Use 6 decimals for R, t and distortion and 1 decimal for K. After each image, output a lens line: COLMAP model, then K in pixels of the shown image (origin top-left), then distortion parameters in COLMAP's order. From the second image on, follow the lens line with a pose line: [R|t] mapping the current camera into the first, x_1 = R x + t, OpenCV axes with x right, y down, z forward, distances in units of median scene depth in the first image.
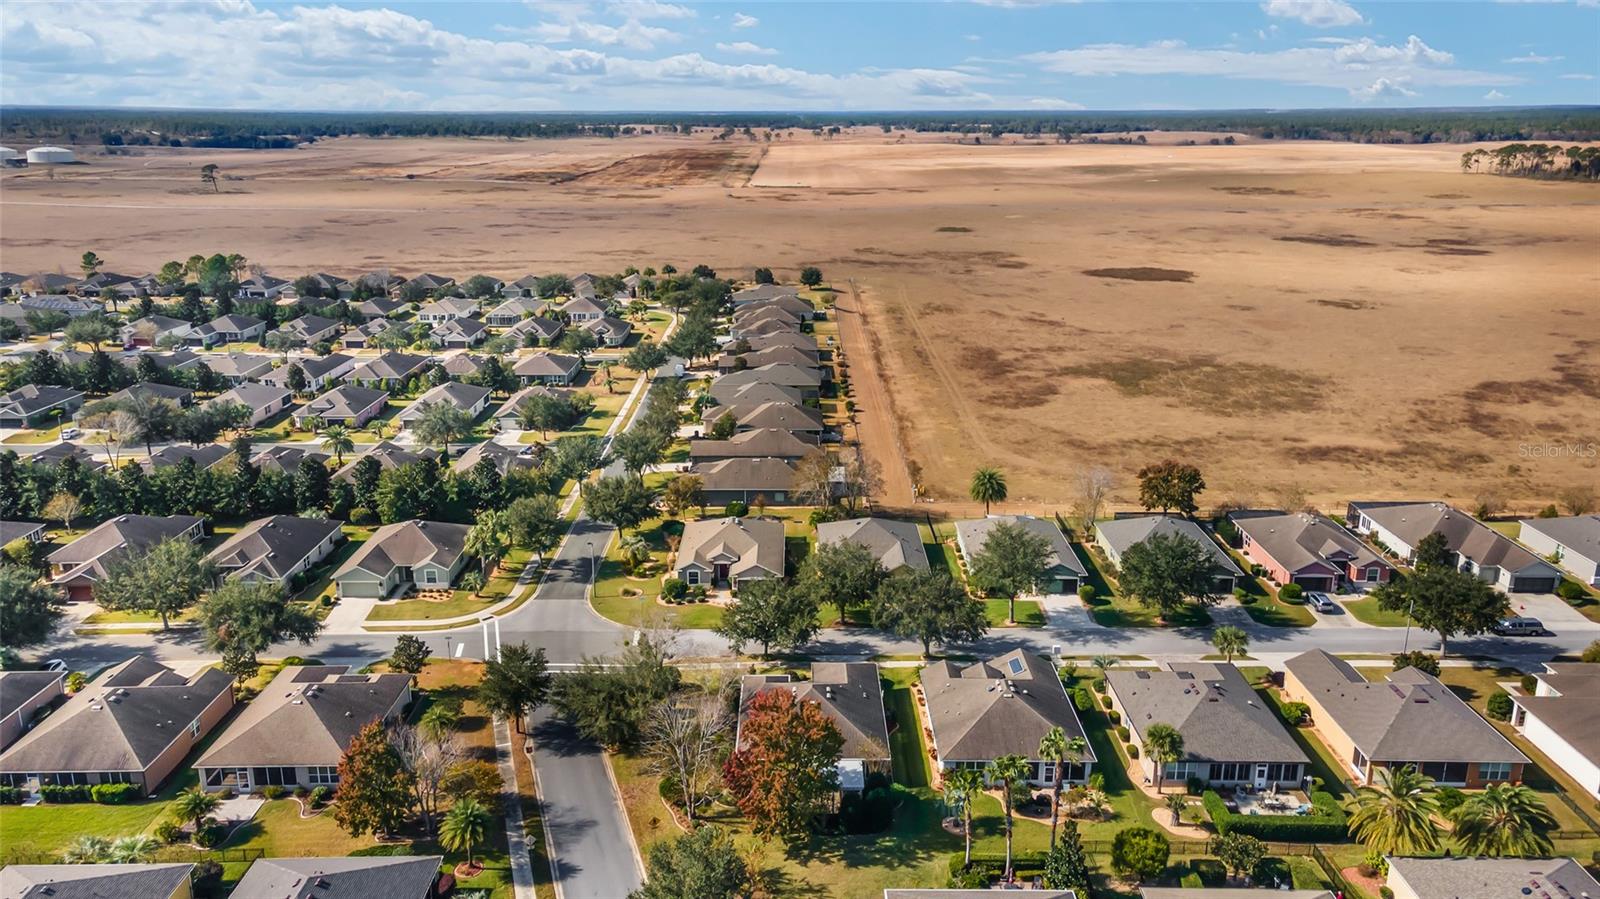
lens RADIAL K [[1170.1, 0, 795.3], [0, 1170.1, 441.1], [0, 0, 1]] dist [0.051017, 0.002413]
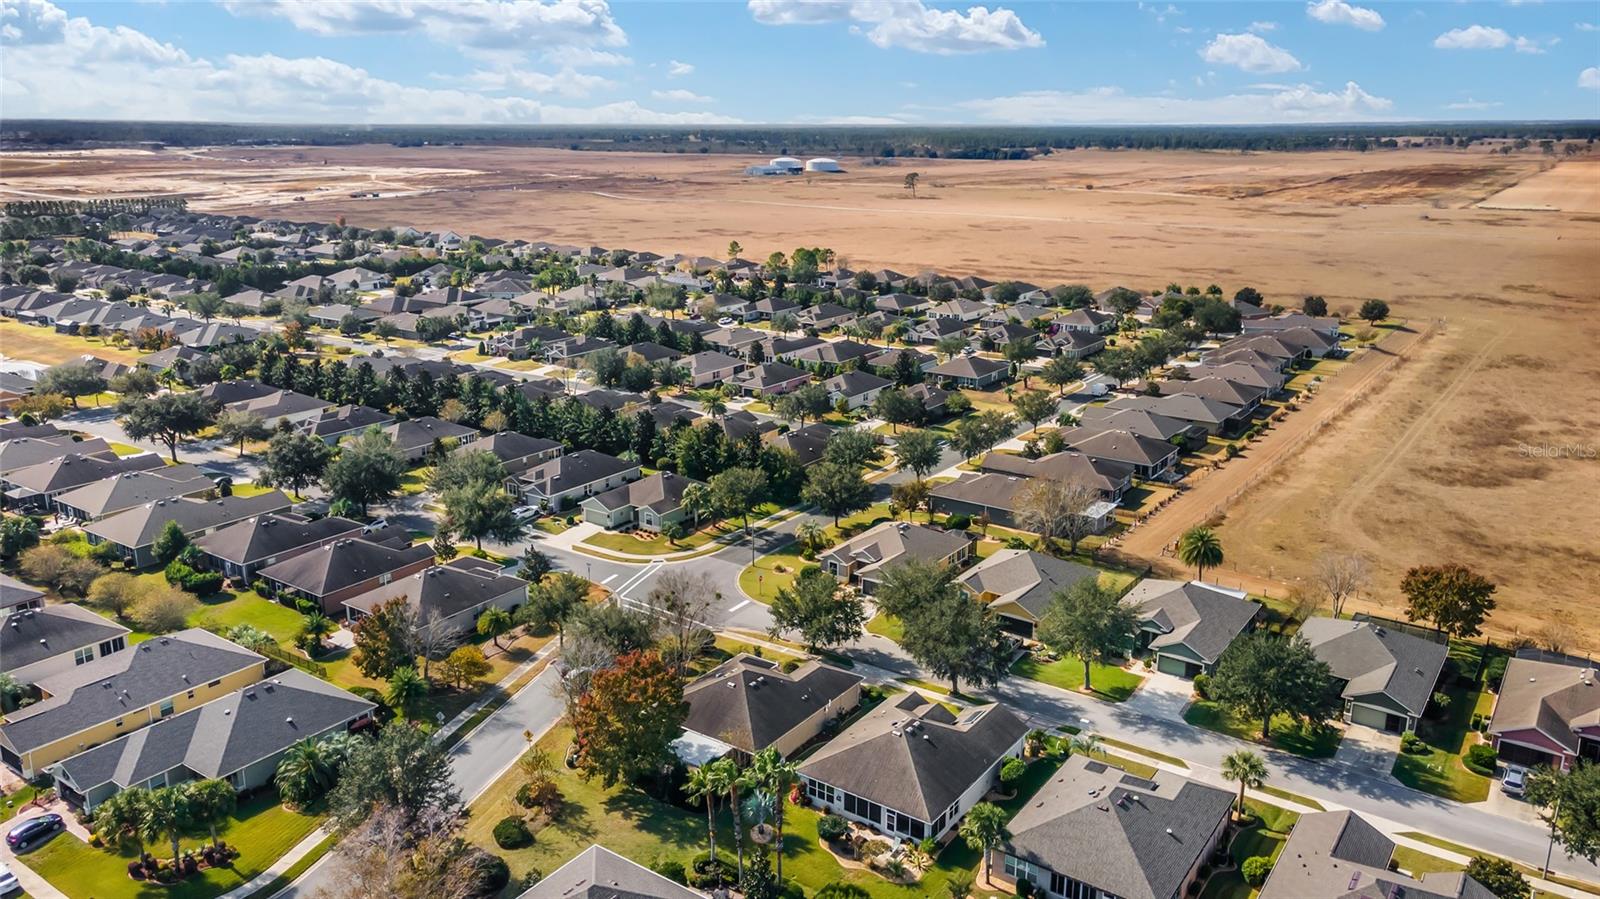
lens RADIAL K [[1170.1, 0, 795.3], [0, 1170.1, 441.1], [0, 0, 1]] dist [0.051017, 0.002413]
pose [[0.816072, 0.153402, -0.557221, 0.470892], [-0.159402, 0.986477, 0.038125, -0.030225], [0.555534, 0.057710, 0.829489, 0.121358]]
